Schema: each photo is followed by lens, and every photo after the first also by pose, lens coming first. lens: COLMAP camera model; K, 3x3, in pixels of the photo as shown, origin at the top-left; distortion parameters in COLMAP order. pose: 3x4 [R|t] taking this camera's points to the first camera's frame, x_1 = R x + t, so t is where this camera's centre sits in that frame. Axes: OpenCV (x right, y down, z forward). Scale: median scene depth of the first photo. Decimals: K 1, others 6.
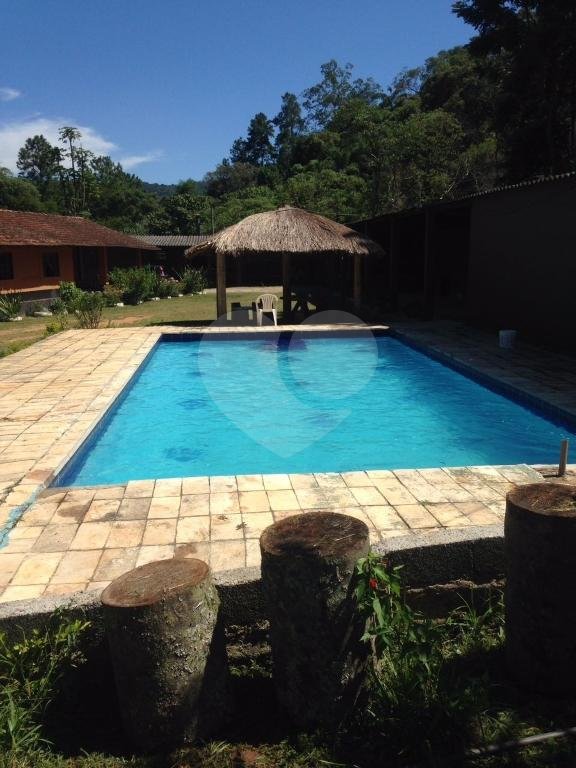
lens RADIAL K [[690.2, 0, 288.0], [0, 690.2, 384.0], [0, 0, 1]] dist [0.169803, -0.220483]
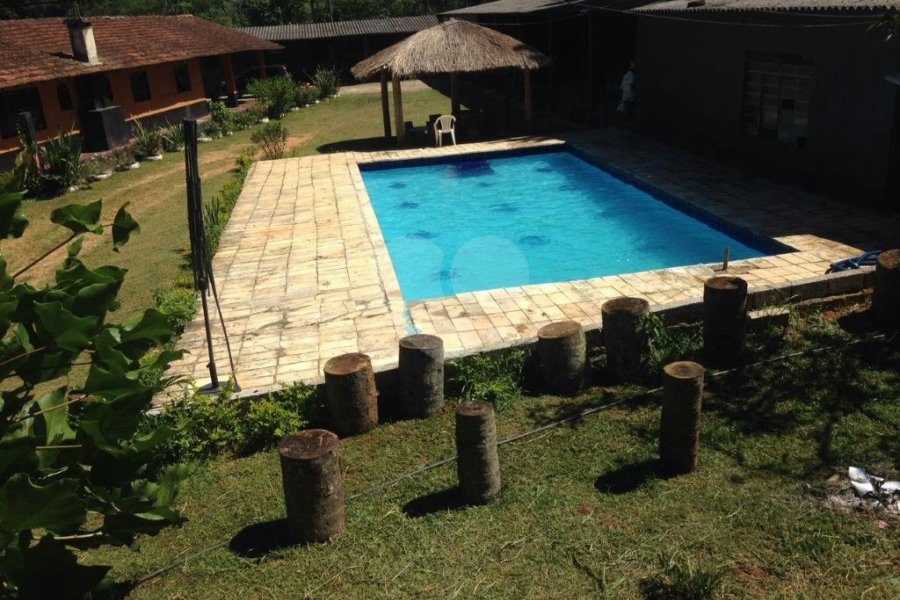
lens RADIAL K [[830.9, 0, 450.0], [0, 830.9, 300.0], [0, 0, 1]] dist [0.203455, -0.329293]
pose [[0.995599, -0.075083, 0.056084, -0.330082], [0.065994, 0.986589, 0.149287, -0.123970], [-0.066541, -0.144929, 0.987202, -0.821033]]
